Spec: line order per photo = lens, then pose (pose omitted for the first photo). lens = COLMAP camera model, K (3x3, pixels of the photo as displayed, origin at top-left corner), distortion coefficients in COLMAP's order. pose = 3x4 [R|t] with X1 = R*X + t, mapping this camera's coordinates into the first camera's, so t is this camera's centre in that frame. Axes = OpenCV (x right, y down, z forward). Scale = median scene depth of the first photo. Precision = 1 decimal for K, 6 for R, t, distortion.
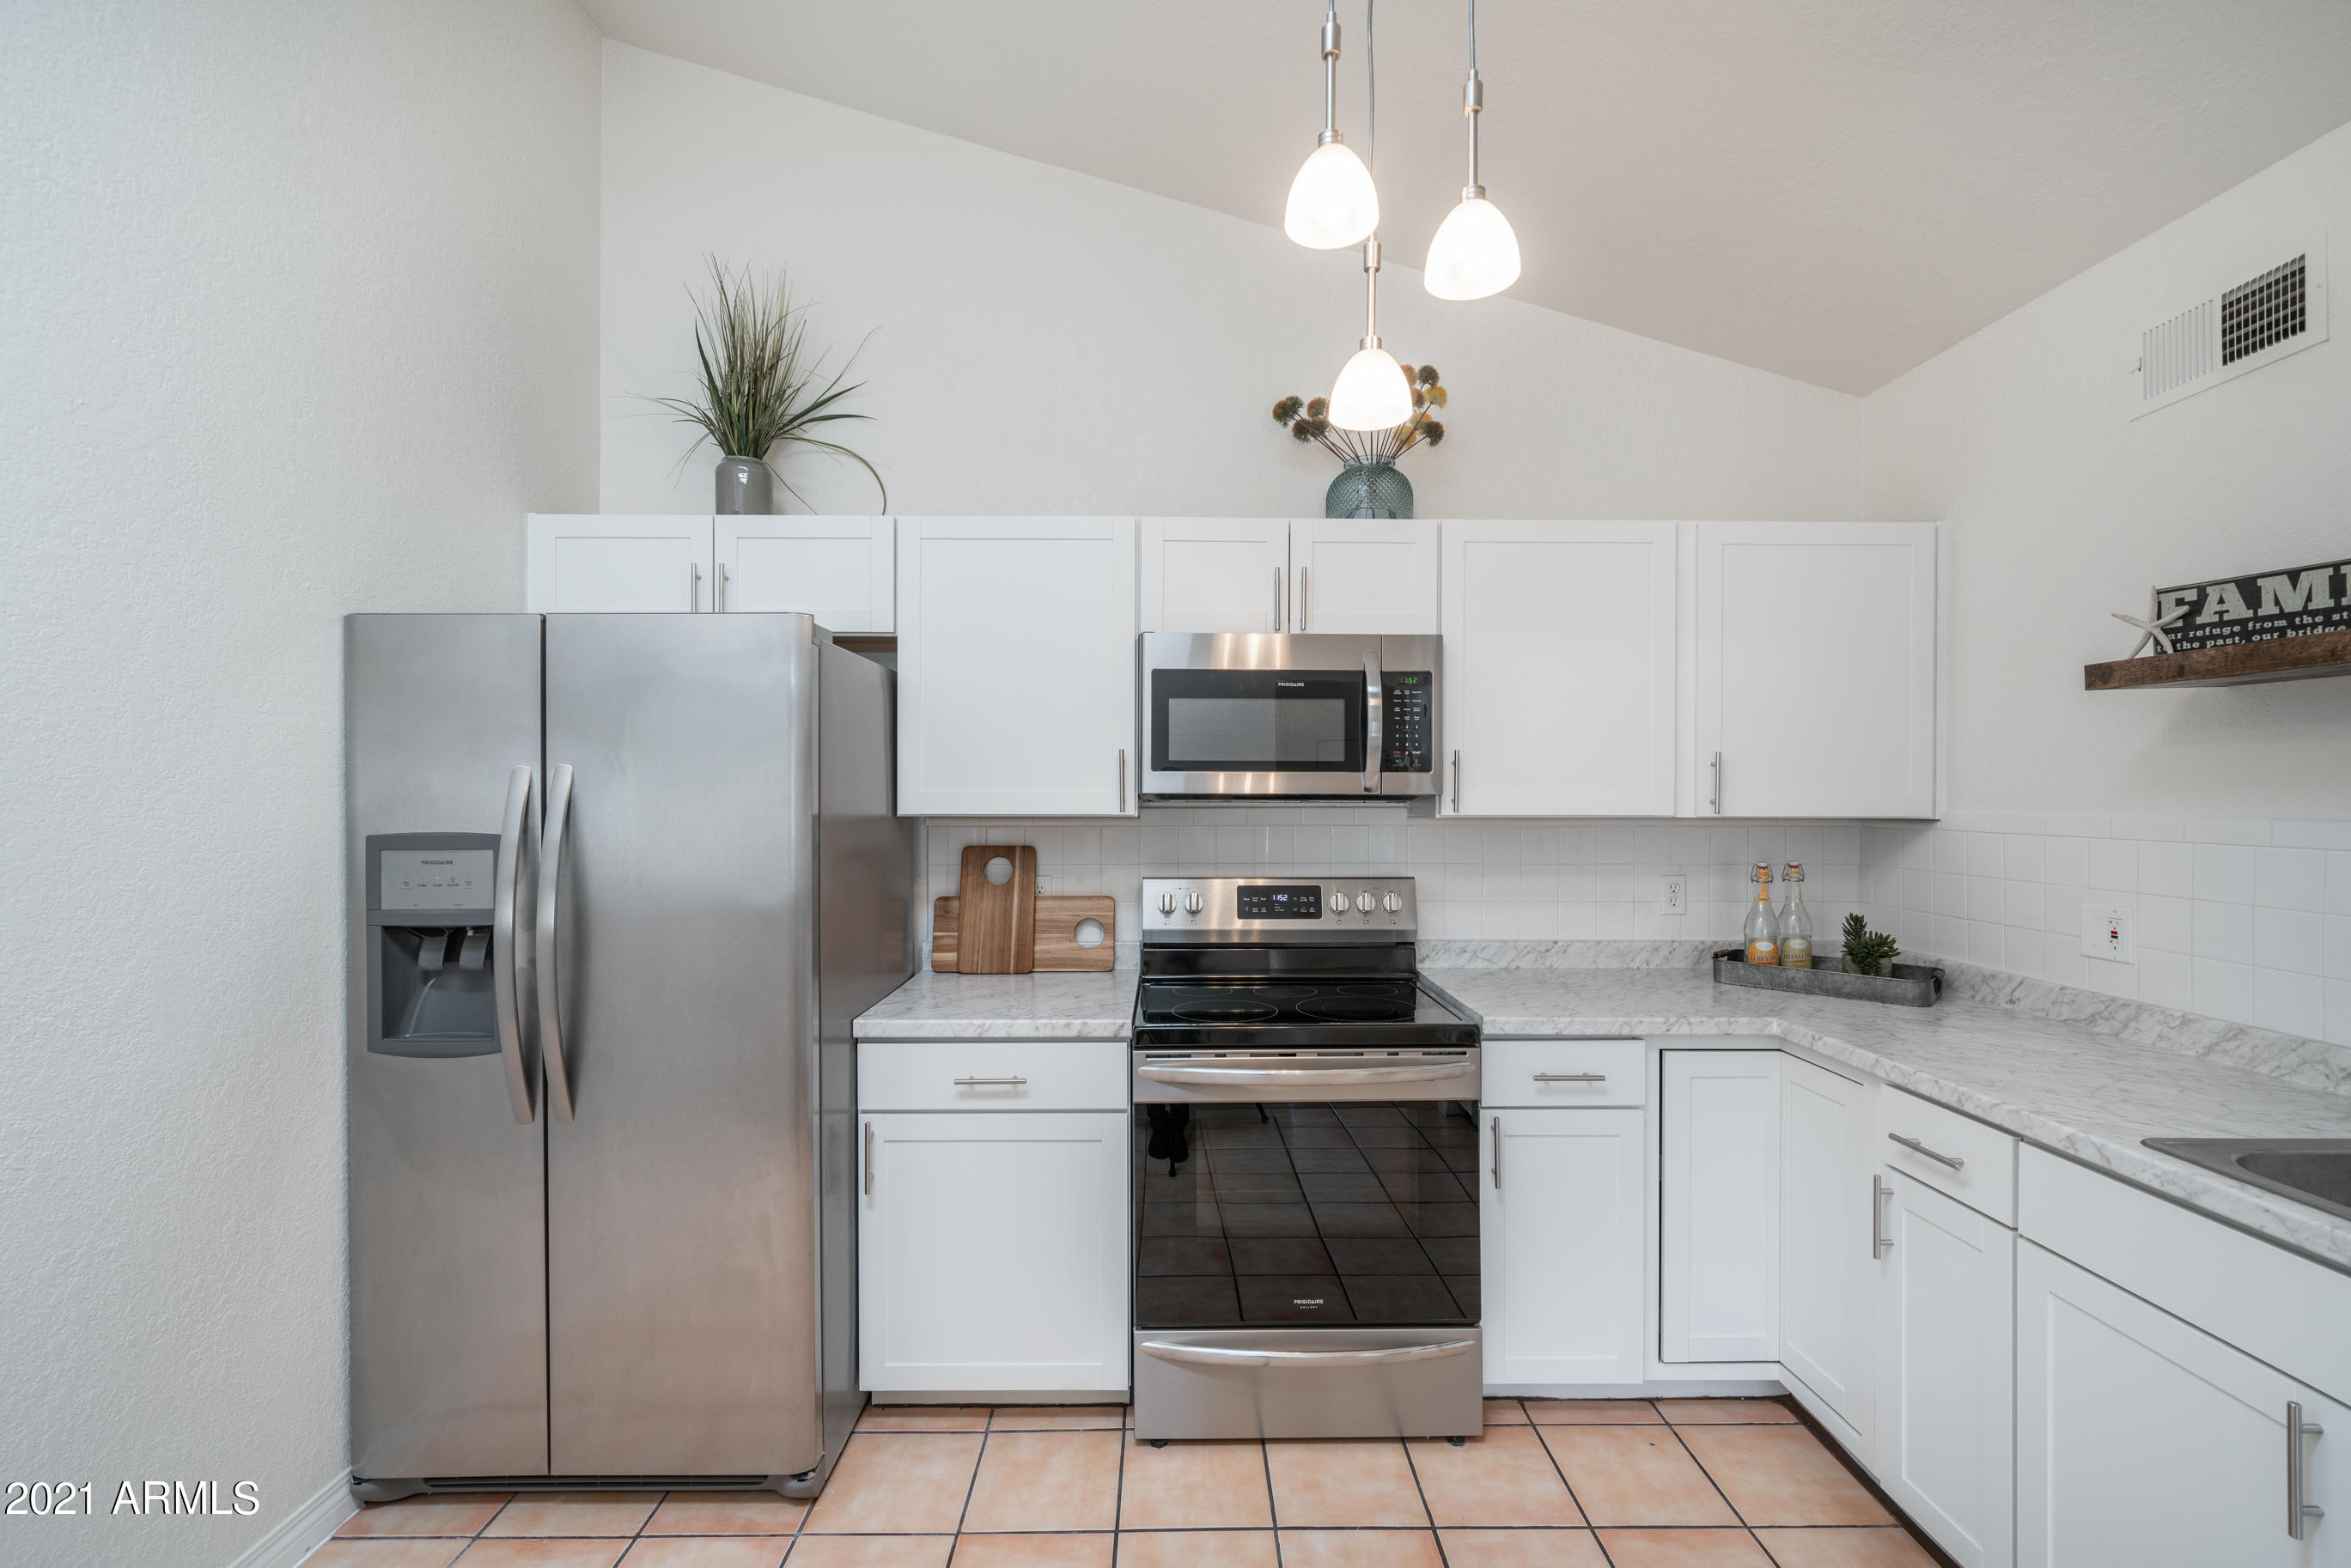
lens RADIAL K [[980.8, 0, 1179.9], [0, 980.8, 789.0], [0, 0, 1]] dist [0.000537, -0.000909]
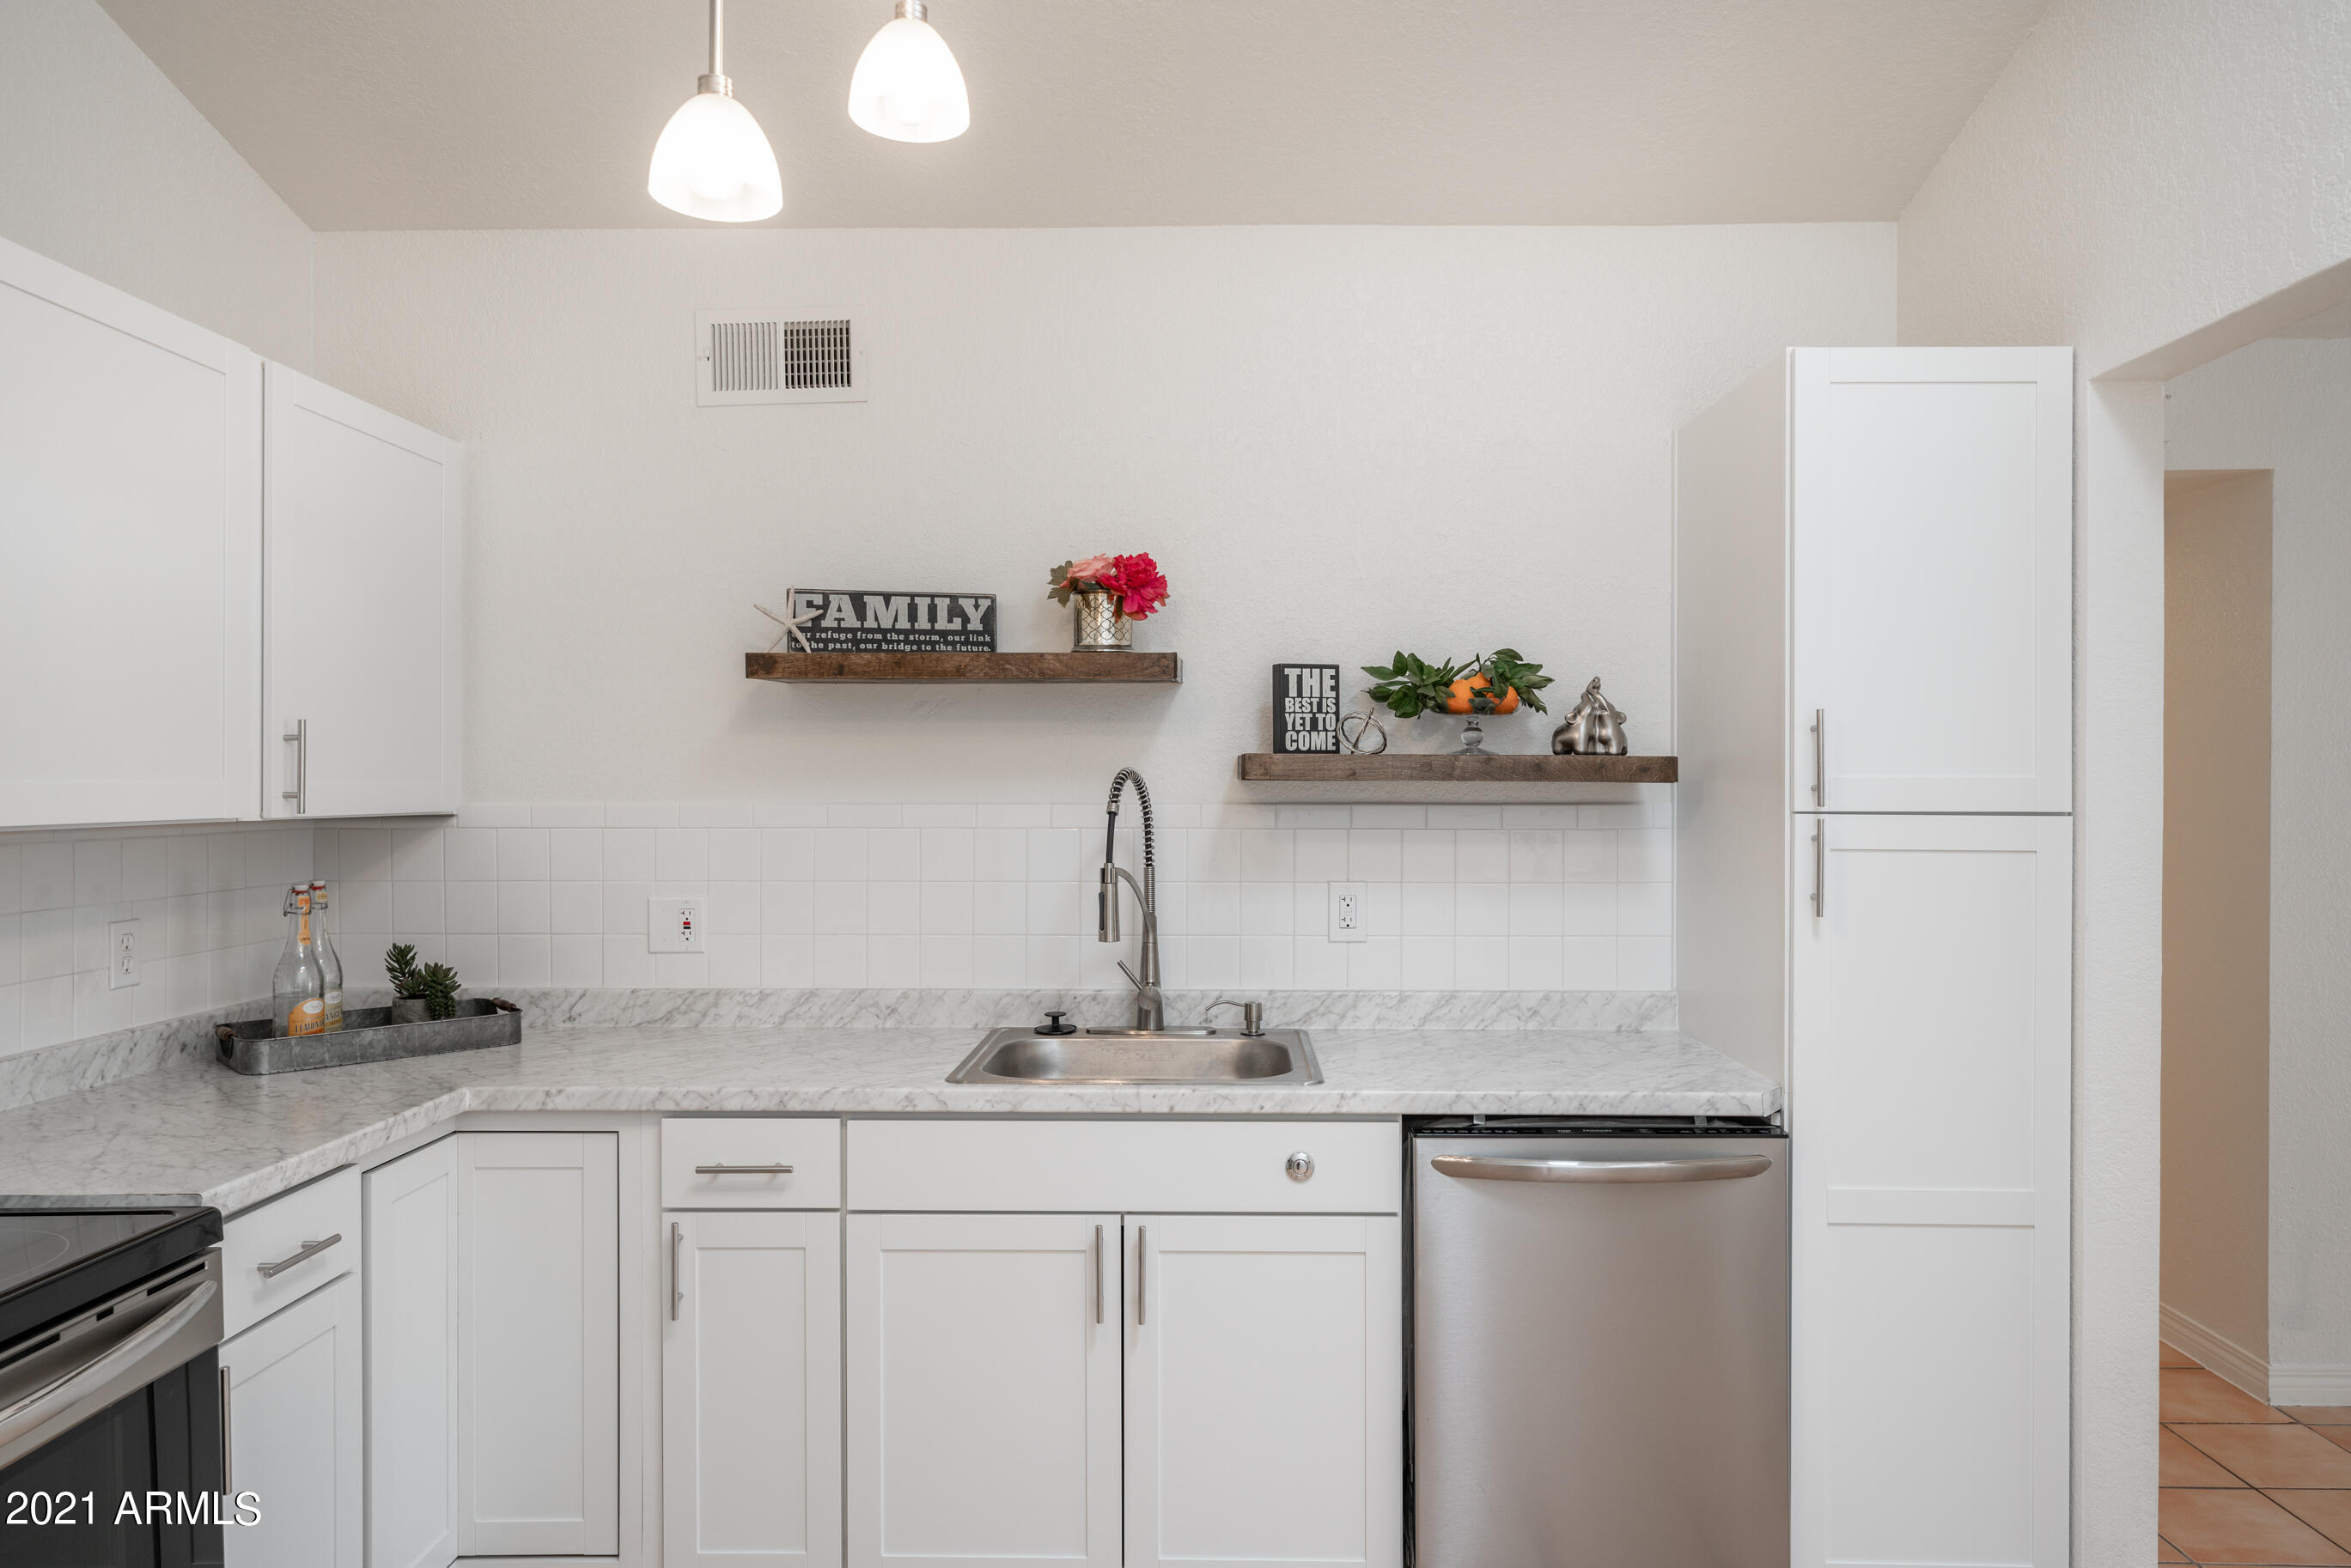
lens RADIAL K [[1520.5, 0, 1179.4], [0, 1520.5, 779.1], [0, 0, 1]] dist [0.005897, 0.000694]
pose [[0.039809, -0.000382, 0.999207, -0.508771], [-0.001931, 0.999998, 0.000460, 0.000723], [-0.999205, -0.001947, 0.039808, 0.417717]]
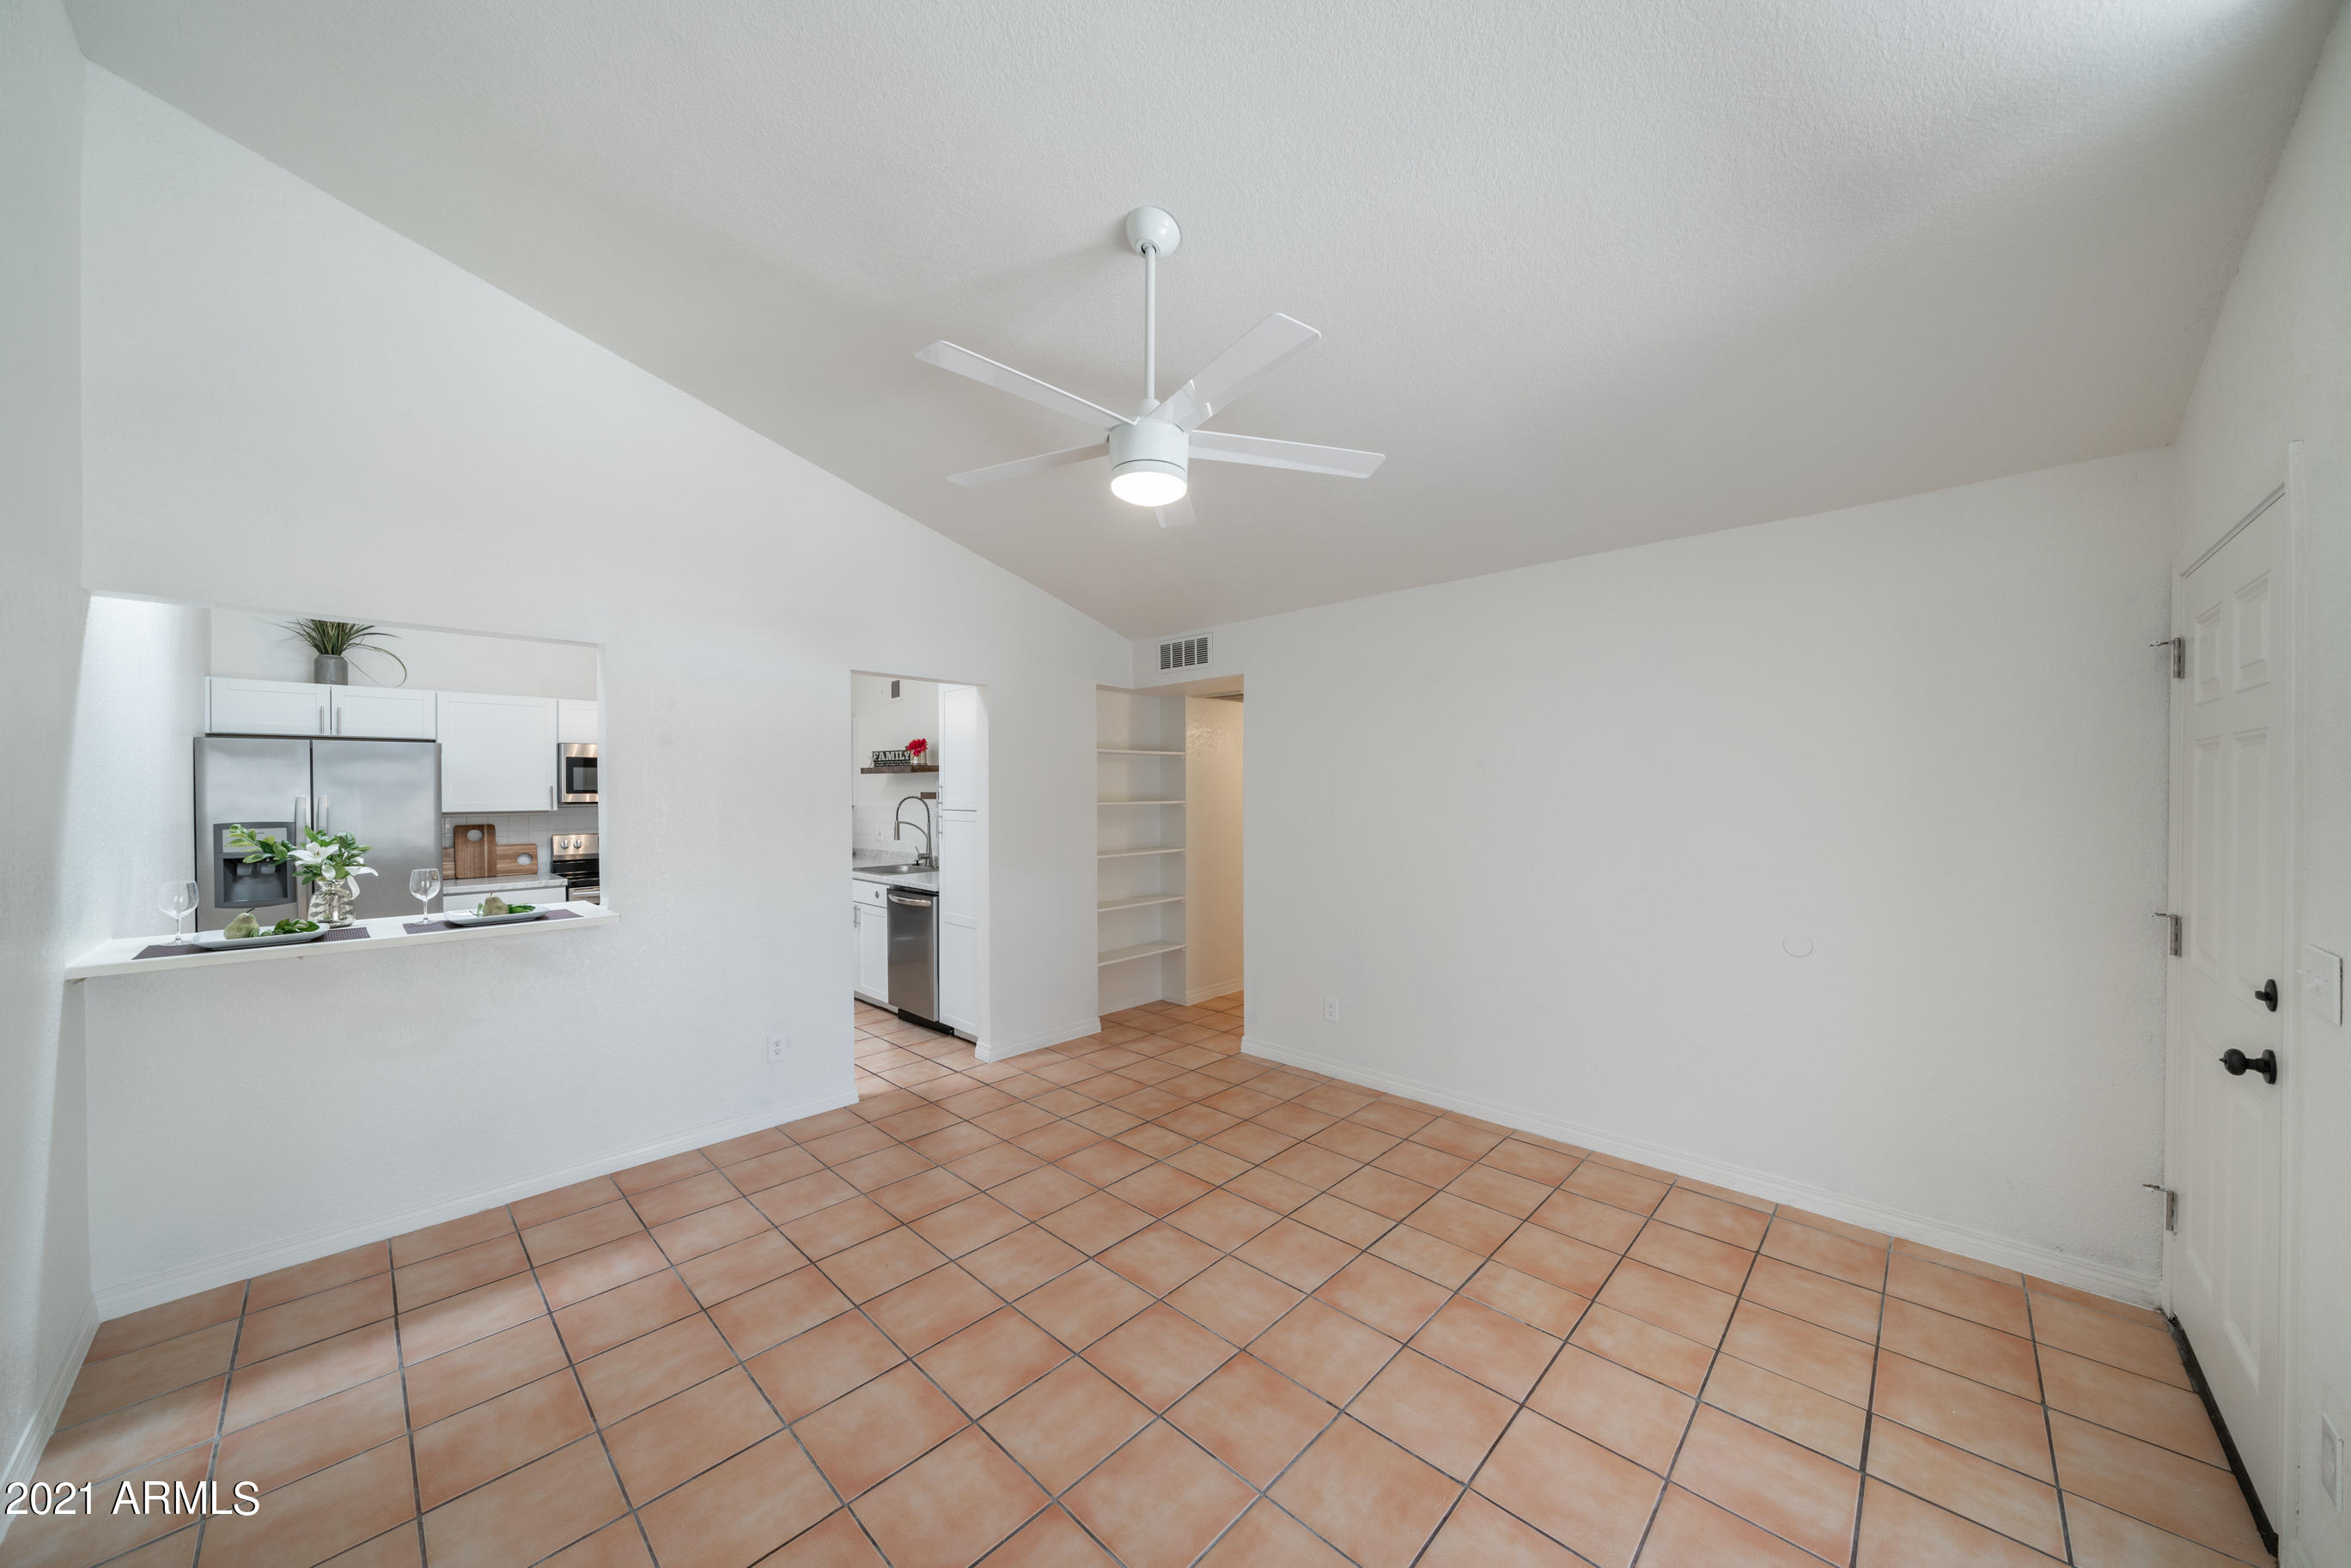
lens RADIAL K [[812.1, 0, 1188.1], [0, 812.1, 784.5], [0, 0, 1]] dist [-0.004220, 0.000092]
pose [[0.695076, -0.000969, 0.718935, -0.492339], [0.003306, 0.999993, -0.001849, -0.037936], [-0.718929, 0.003661, 0.695074, -2.004025]]
